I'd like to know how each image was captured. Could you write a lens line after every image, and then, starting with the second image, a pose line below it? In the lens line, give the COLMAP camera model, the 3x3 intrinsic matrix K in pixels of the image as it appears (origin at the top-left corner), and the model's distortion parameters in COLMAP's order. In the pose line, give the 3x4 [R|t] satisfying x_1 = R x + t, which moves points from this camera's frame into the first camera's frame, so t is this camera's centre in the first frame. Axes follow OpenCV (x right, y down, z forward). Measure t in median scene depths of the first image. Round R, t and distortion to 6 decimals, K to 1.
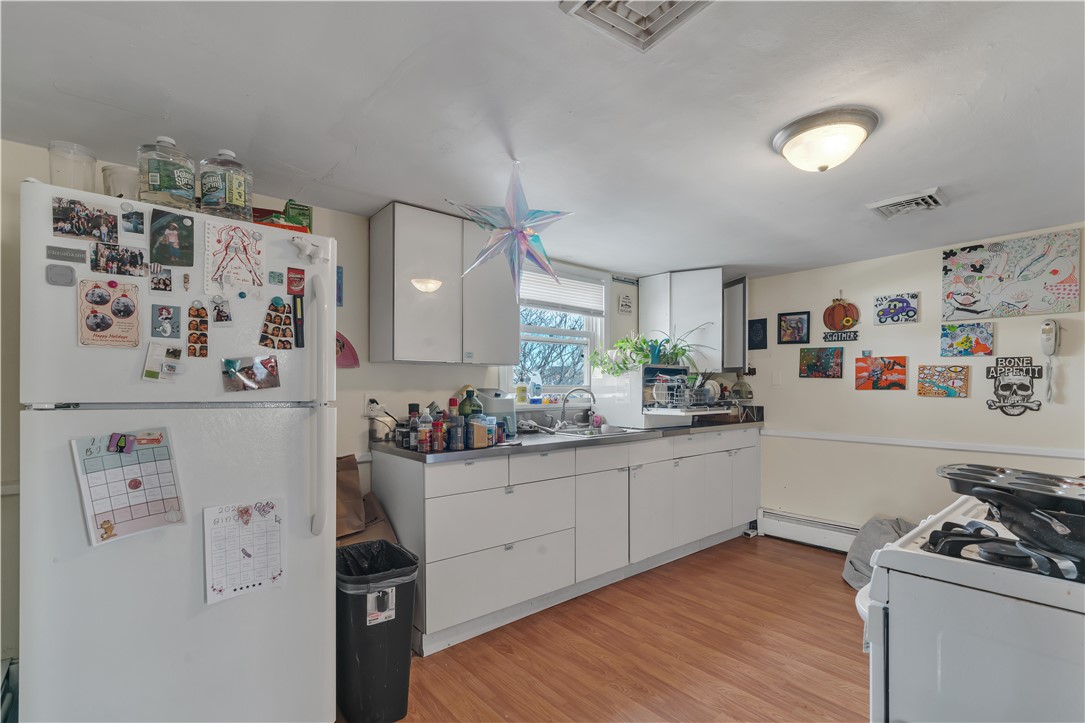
lens RADIAL K [[494.4, 0, 553.7], [0, 494.4, 388.5], [0, 0, 1]] dist [-0.003008, 0.000974]
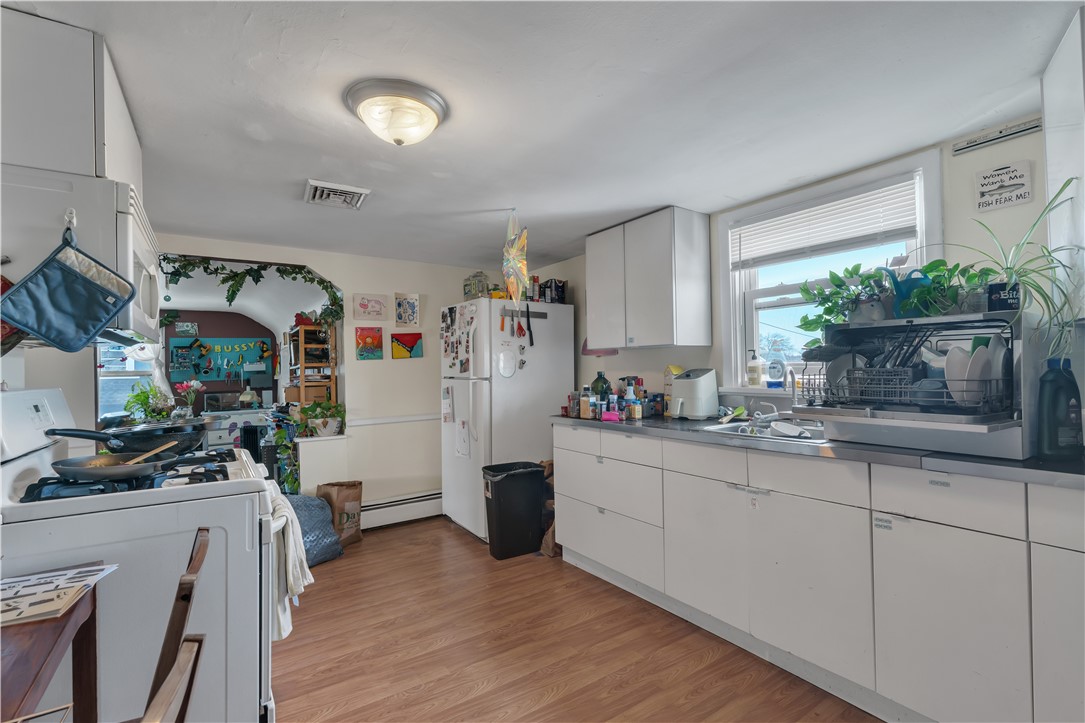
lens RADIAL K [[494.4, 0, 543.3], [0, 494.4, 364.3], [0, 0, 1]] dist [-0.003008, 0.000974]
pose [[-0.101775, -0.011130, -0.994745, 1.047735], [0.011051, 0.999863, -0.012318, -0.000781], [0.994746, -0.012247, -0.101638, 0.987965]]
